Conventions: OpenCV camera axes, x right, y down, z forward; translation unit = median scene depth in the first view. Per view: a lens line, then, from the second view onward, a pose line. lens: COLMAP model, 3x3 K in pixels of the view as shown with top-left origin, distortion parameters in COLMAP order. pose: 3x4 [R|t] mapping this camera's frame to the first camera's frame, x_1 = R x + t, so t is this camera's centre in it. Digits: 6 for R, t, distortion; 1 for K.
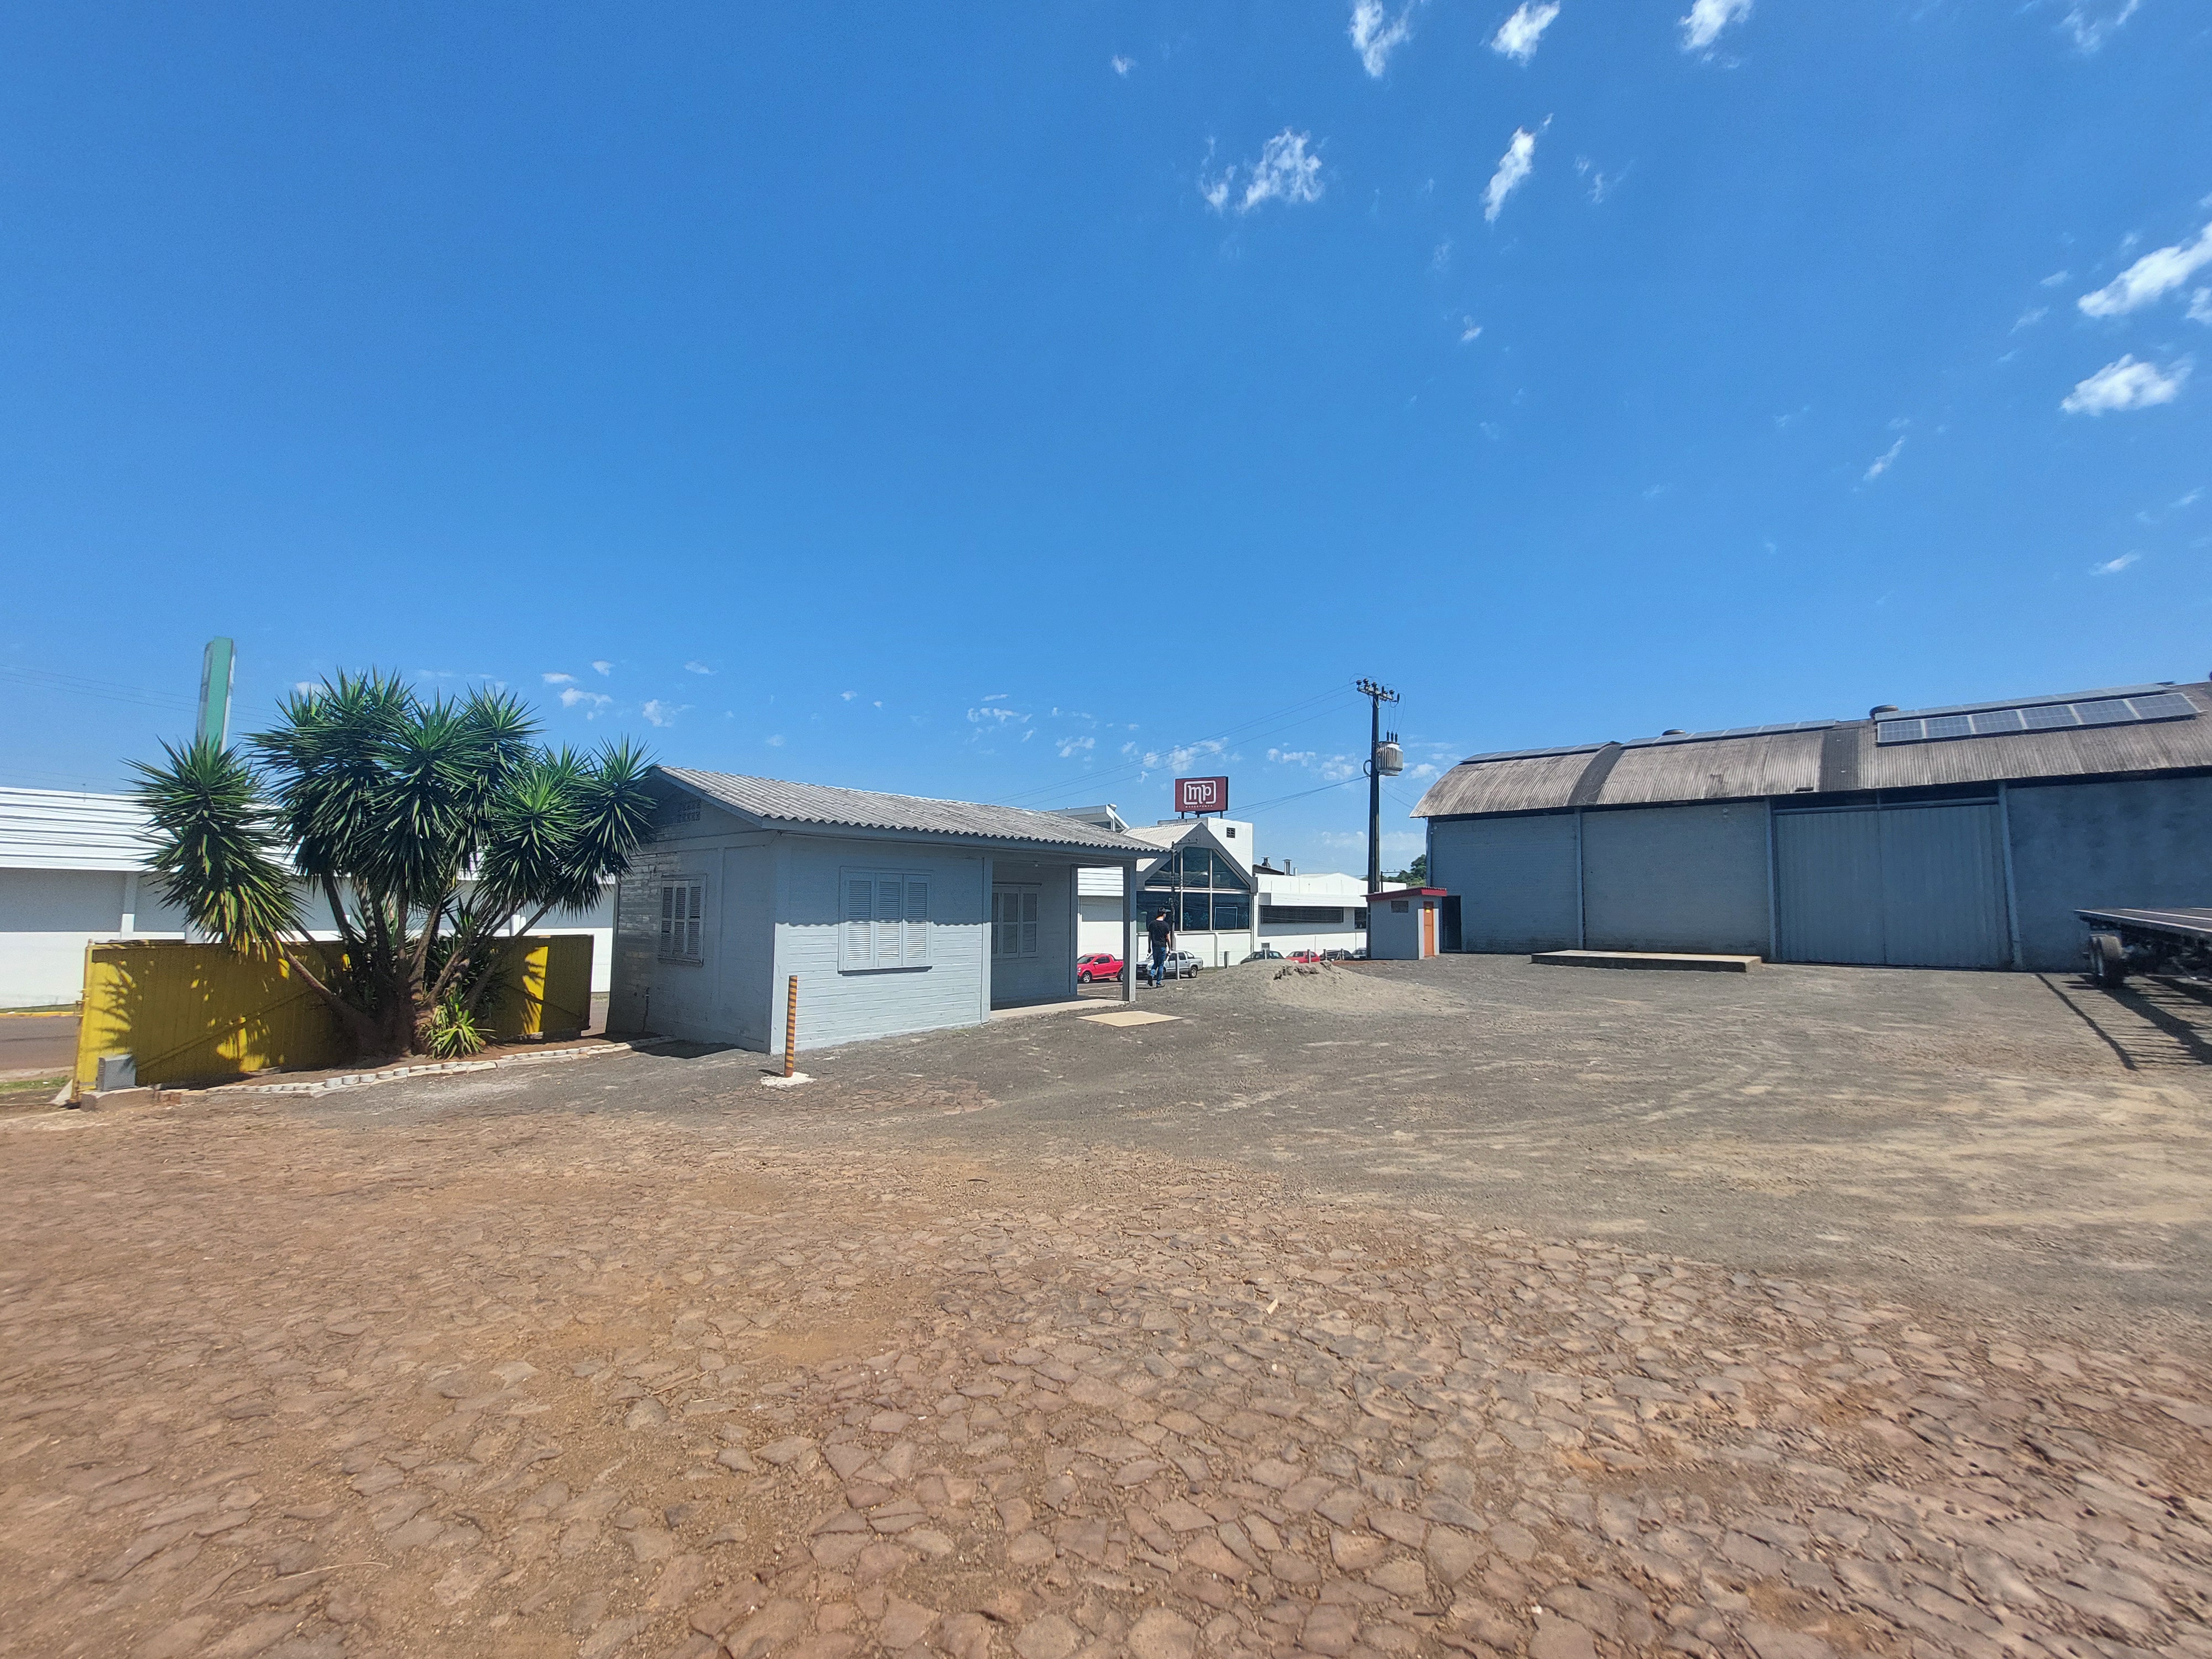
lens RADIAL K [[909.3, 0, 1111.0], [0, 909.3, 881.8], [0, 0, 1]] dist [-0.014126, -0.000366]
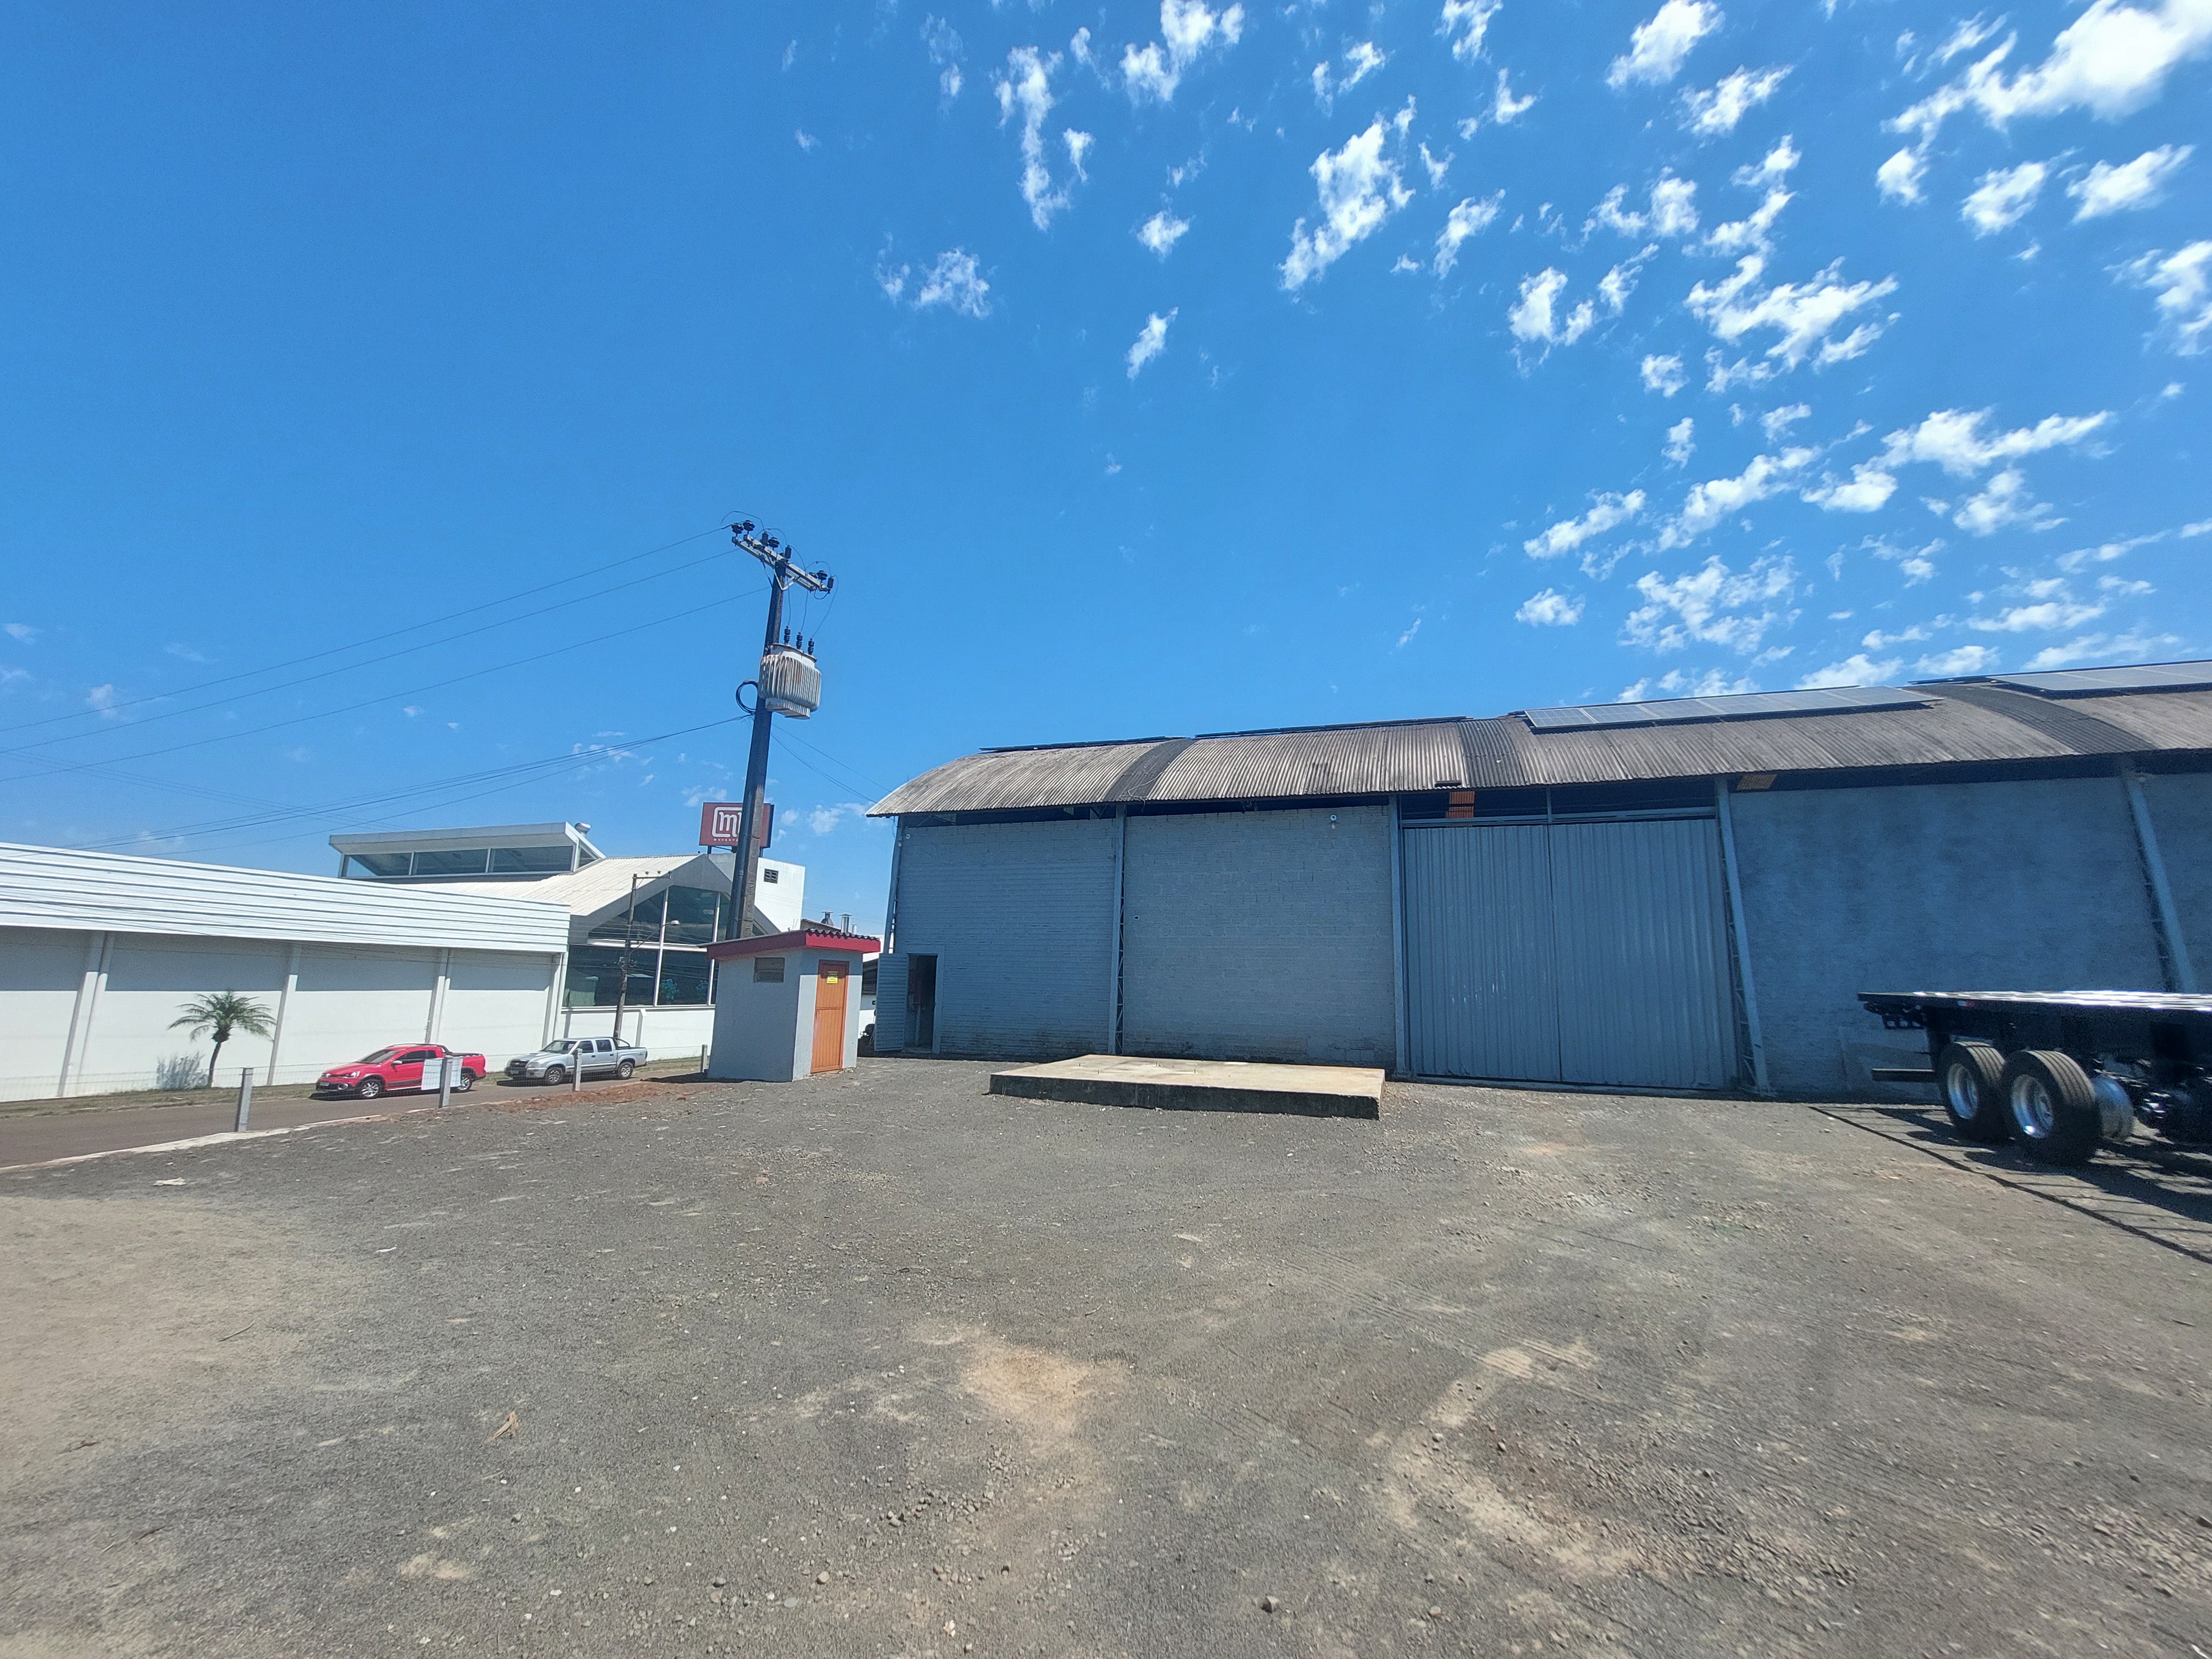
lens RADIAL K [[882.2, 0, 1116.9], [0, 882.2, 830.6], [0, 0, 1]] dist [-0.006840, -0.000216]
pose [[0.923135, 0.080609, 0.375932, 0.106847], [-0.028375, 0.989392, -0.142472, 0.005822], [-0.383429, 0.120854, 0.915629, 0.170149]]
